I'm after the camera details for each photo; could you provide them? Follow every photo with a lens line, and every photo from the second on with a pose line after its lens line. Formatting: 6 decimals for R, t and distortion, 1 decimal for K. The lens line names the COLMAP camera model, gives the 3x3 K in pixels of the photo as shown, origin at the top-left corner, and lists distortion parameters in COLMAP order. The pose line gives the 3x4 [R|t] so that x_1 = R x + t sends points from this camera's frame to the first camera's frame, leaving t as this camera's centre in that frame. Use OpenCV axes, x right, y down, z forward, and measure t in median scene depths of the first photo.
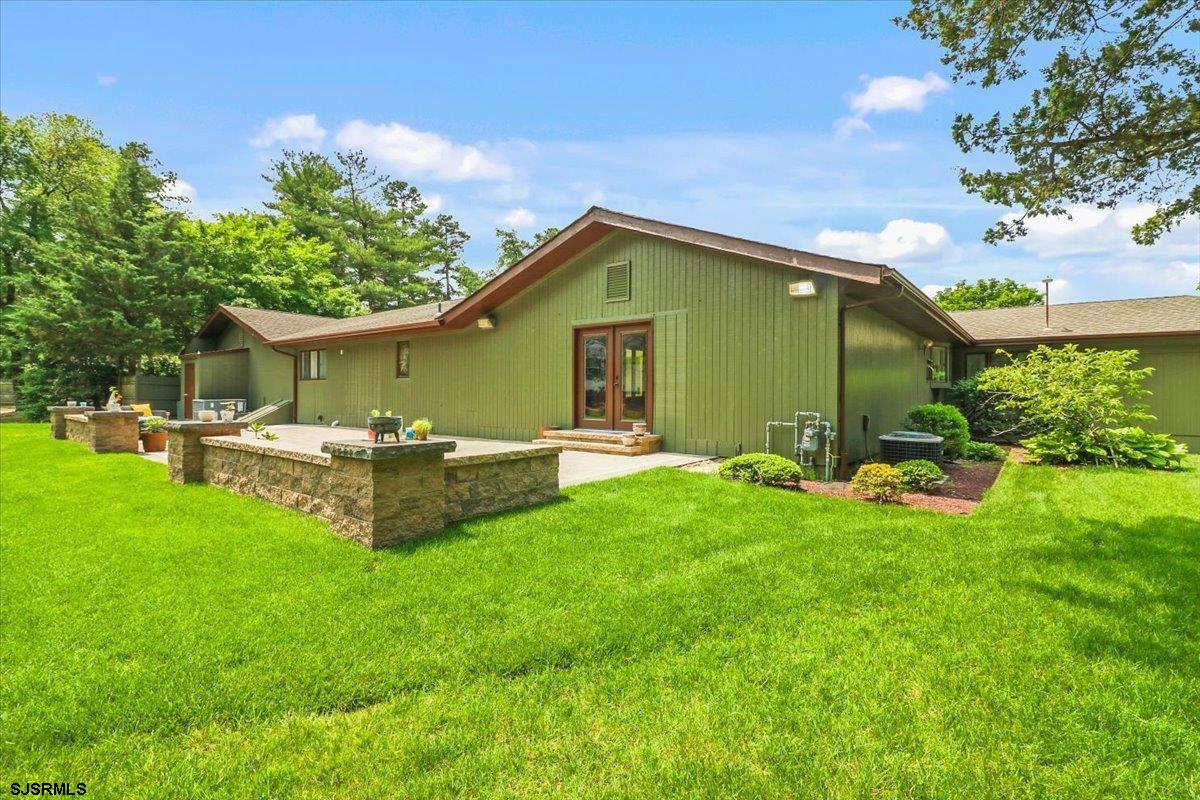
lens RADIAL K [[555.3, 0, 600.1], [0, 555.3, 399.7], [0, 0, 1]] dist [-0.001439, -0.000378]
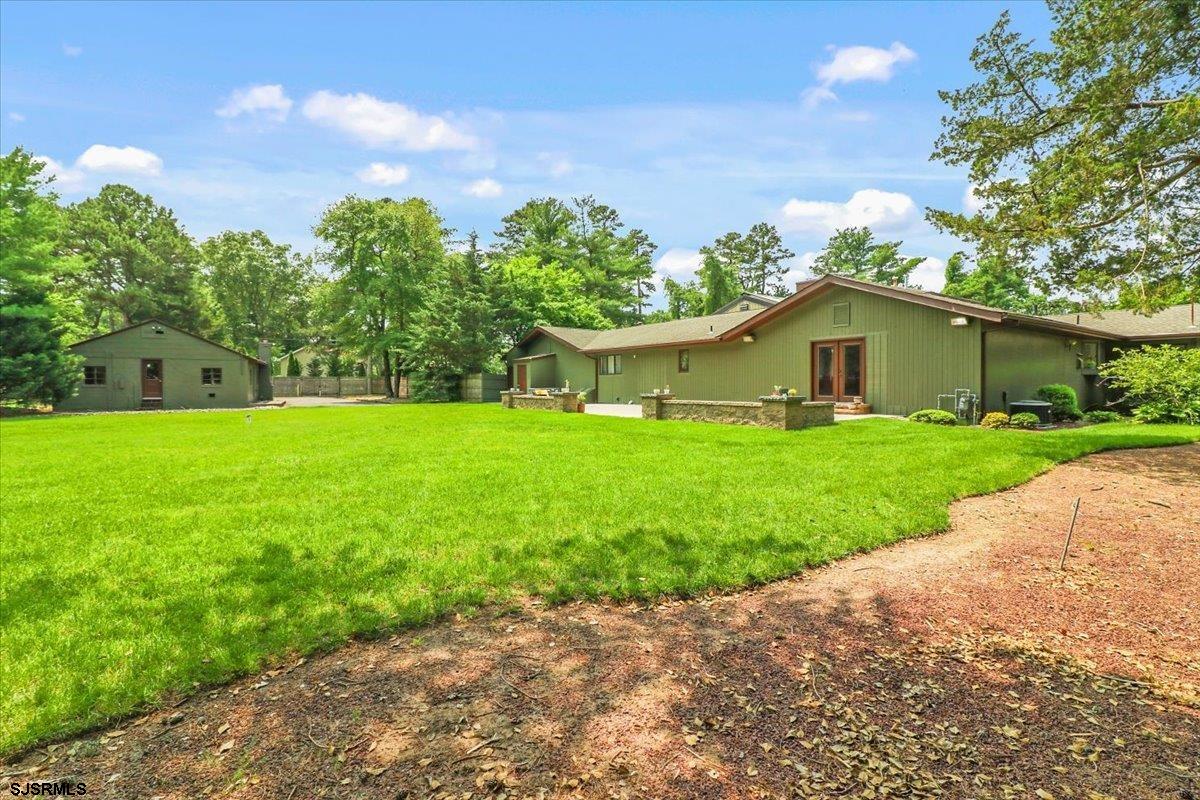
lens RADIAL K [[555.3, 0, 602.4], [0, 555.3, 395.5], [0, 0, 1]] dist [-0.001439, -0.000378]
pose [[0.961277, -0.003122, -0.275567, -0.195976], [0.005296, 0.999960, 0.007146, 0.018073], [0.275534, -0.008329, 0.961255, -0.804702]]
